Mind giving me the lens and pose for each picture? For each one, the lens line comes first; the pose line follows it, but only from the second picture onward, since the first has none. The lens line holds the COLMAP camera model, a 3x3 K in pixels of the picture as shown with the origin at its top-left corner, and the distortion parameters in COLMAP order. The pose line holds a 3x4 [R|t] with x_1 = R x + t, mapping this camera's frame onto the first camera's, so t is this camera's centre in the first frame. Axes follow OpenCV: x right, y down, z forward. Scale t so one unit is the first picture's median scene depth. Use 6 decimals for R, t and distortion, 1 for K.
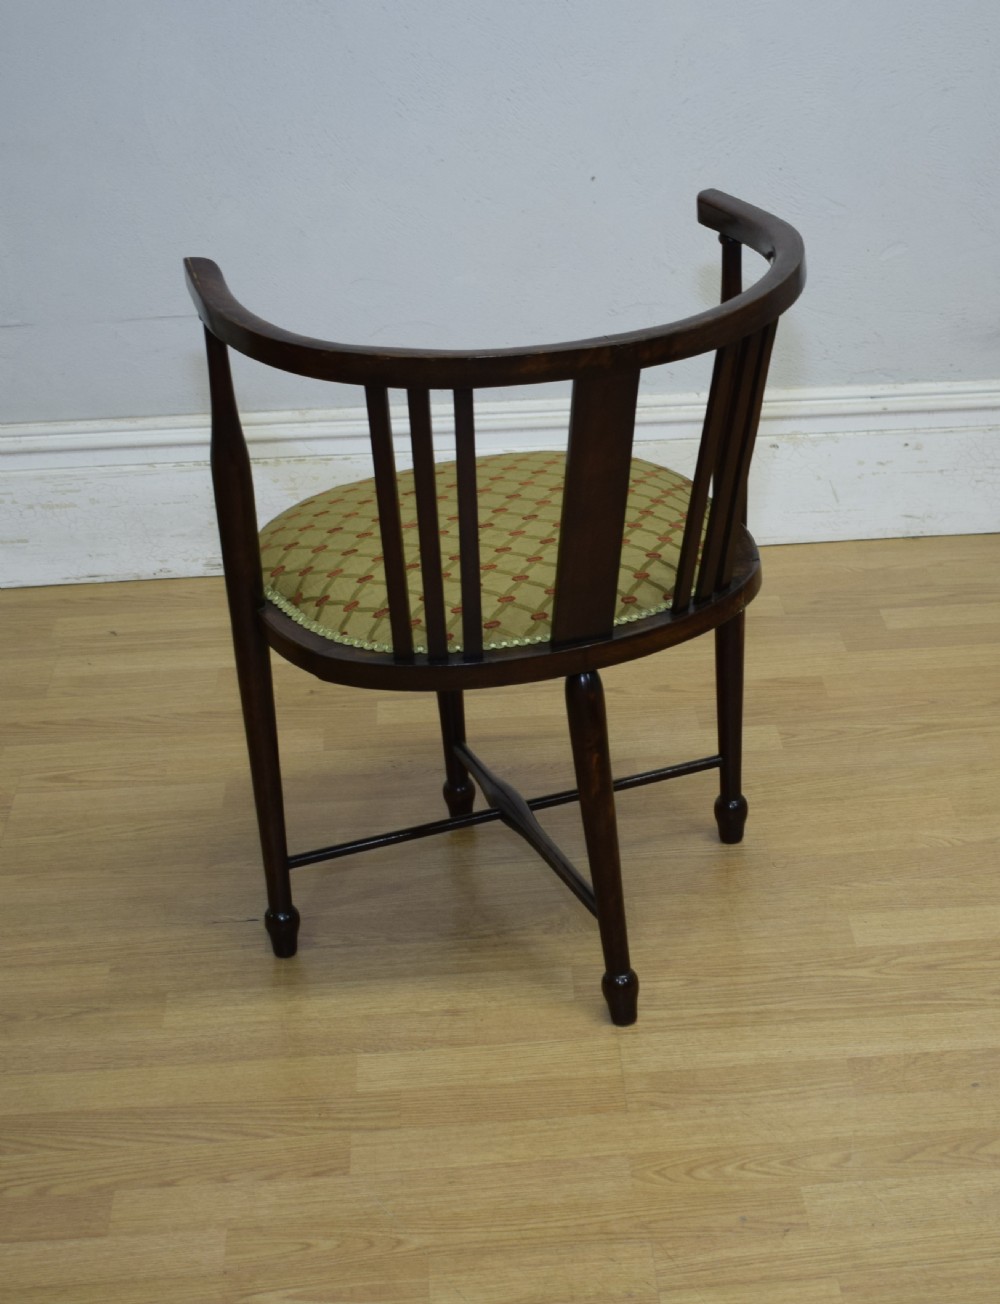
lens RADIAL K [[2560.3, 0, 641.6], [0, 2560.3, 754.7], [0, 0, 1]] dist [-0.015714, 0.000000]
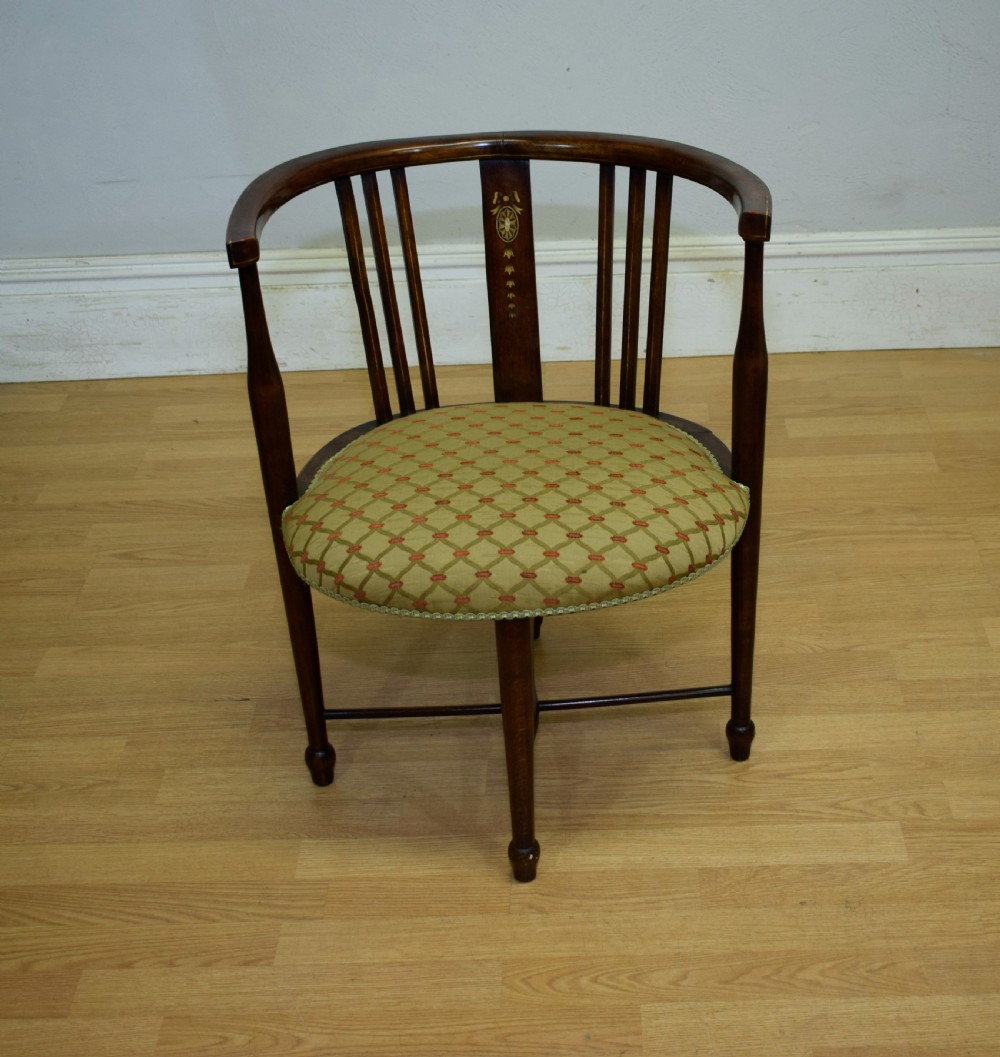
lens RADIAL K [[1625.6, 0, 565.8], [0, 1625.6, 533.6], [0, 0, 1]] dist [-0.017646, 0.000000]
pose [[0.995620, 0.032979, -0.087482, 0.077720], [-0.023315, 0.993738, 0.109273, -0.116187], [0.090538, -0.106755, 0.990155, 0.251415]]
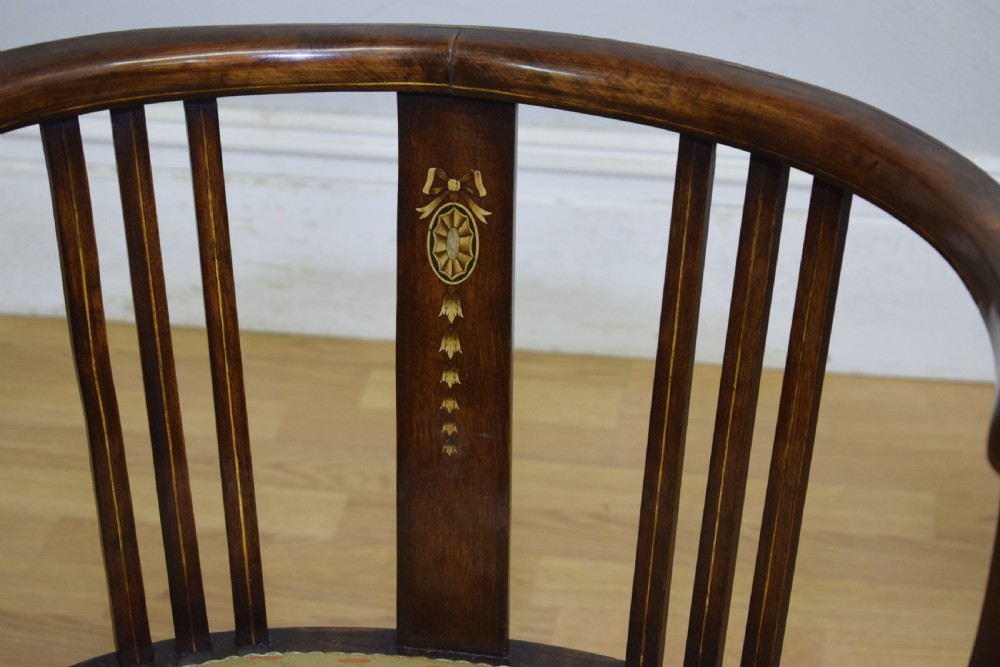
lens RADIAL K [[2293.3, 0, 503.6], [0, 2293.3, 333.1], [0, 0, 1]] dist [-0.013522, 0.000000]
pose [[0.969735, 0.133262, -0.204585, 0.083584], [-0.111423, 0.987116, 0.114839, -0.213621], [0.217252, -0.088568, 0.972089, 0.585401]]
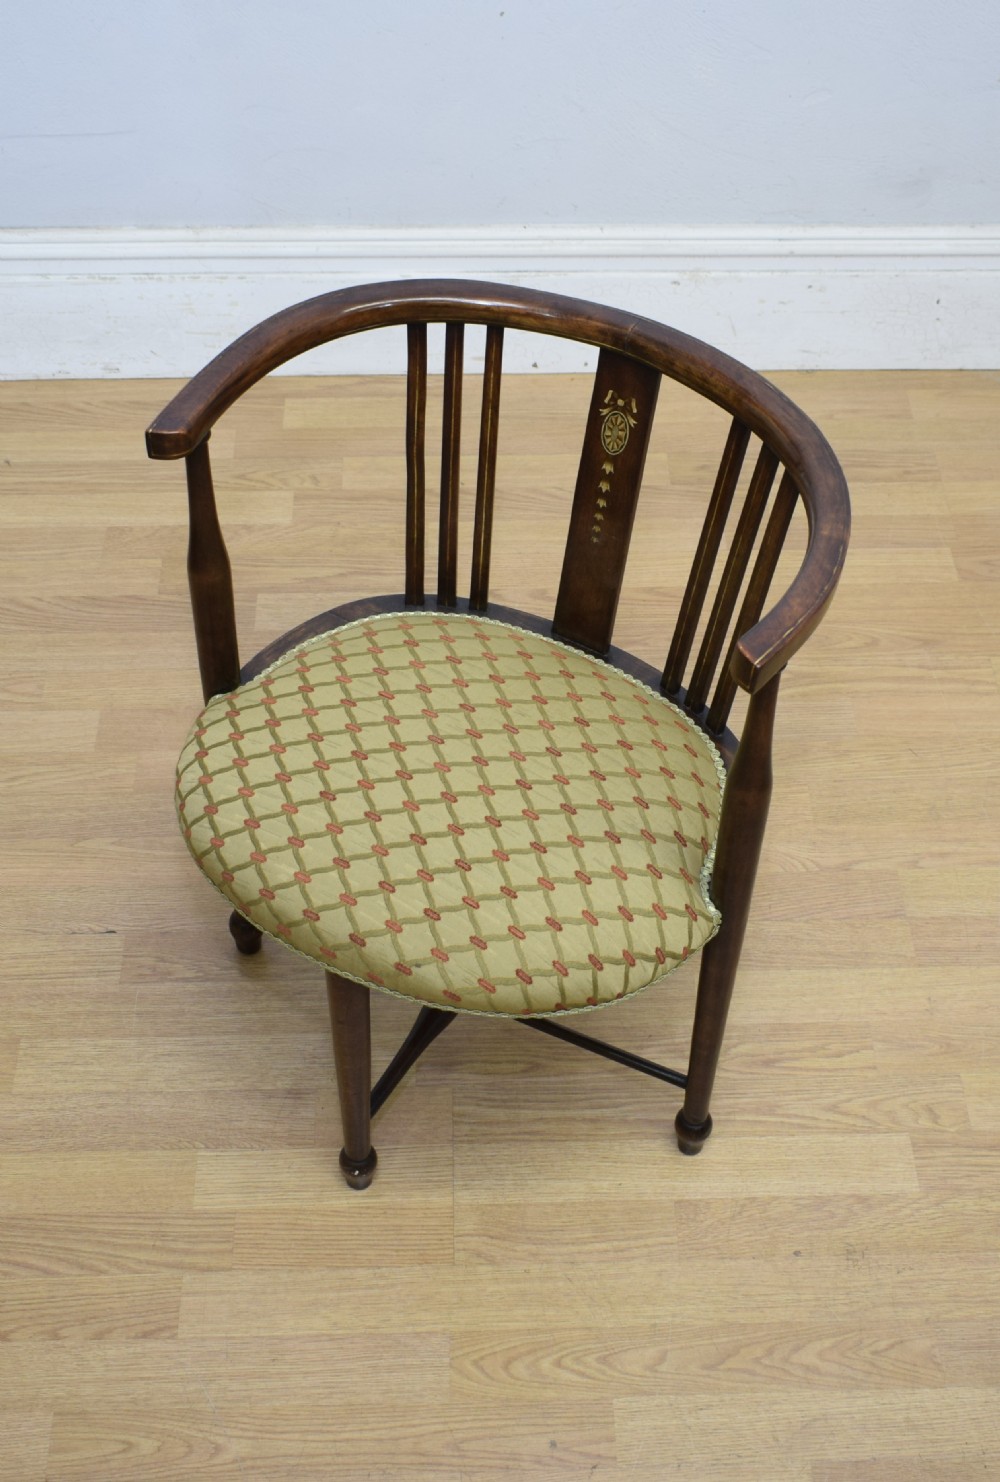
lens RADIAL K [[1989.7, 0, 514.6], [0, 1989.7, 702.6], [0, 0, 1]] dist [-0.023950, 0.000000]
pose [[0.998015, 0.061229, -0.014723, 0.015796], [-0.052209, 0.935215, 0.350210, -0.331581], [0.035213, -0.348746, 0.936555, 0.320006]]
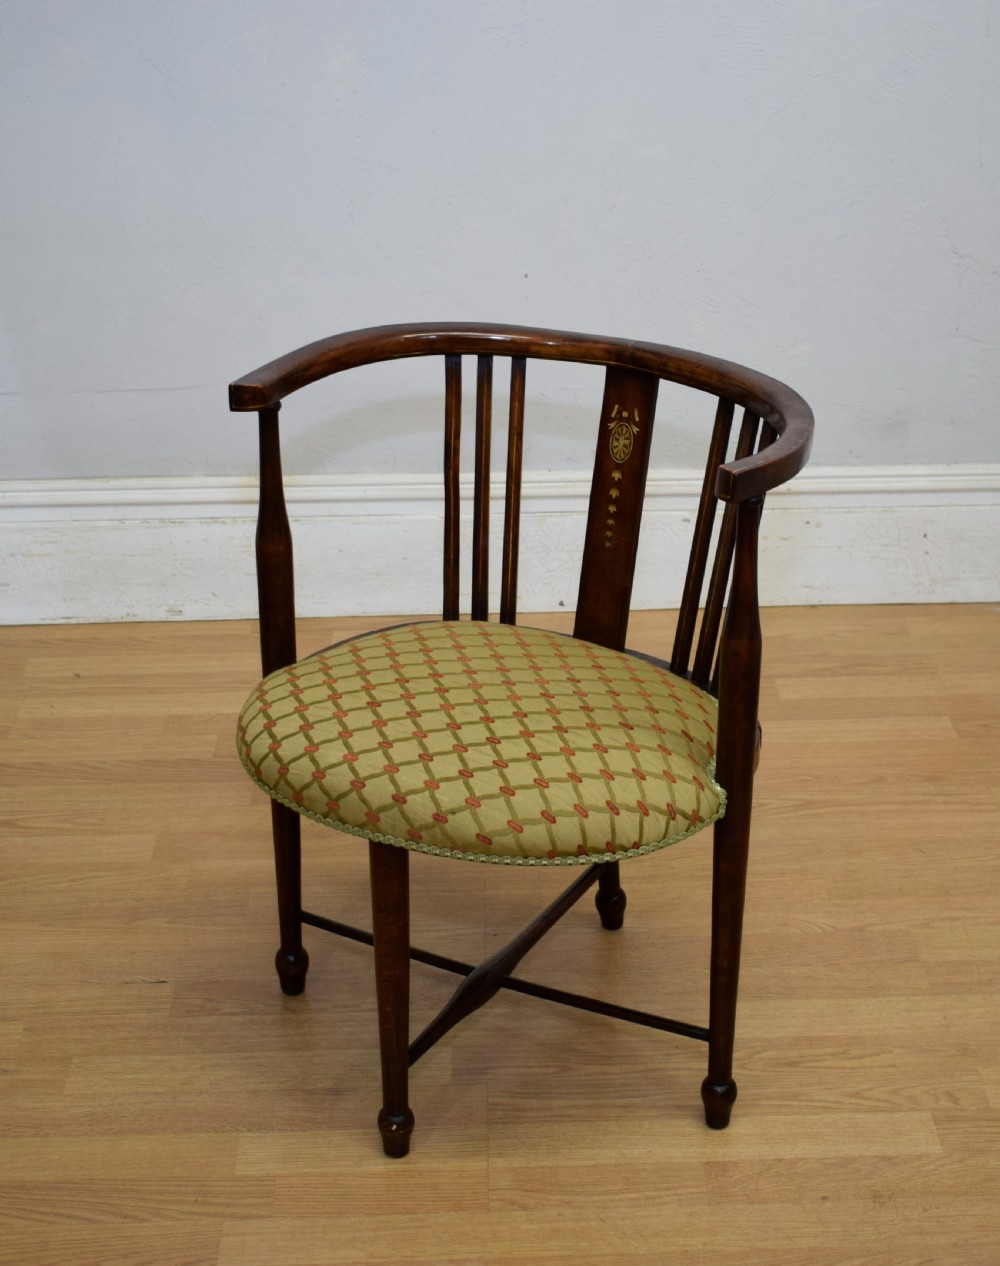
lens RADIAL K [[2128.2, 0, 527.5], [0, 2128.2, 642.2], [0, 0, 1]] dist [-0.023722, 0.000000]
pose [[0.998255, 0.034655, -0.047820, 0.041582], [-0.035267, 0.999306, -0.011999, -0.078183], [0.047371, 0.013665, 0.998784, 0.125665]]
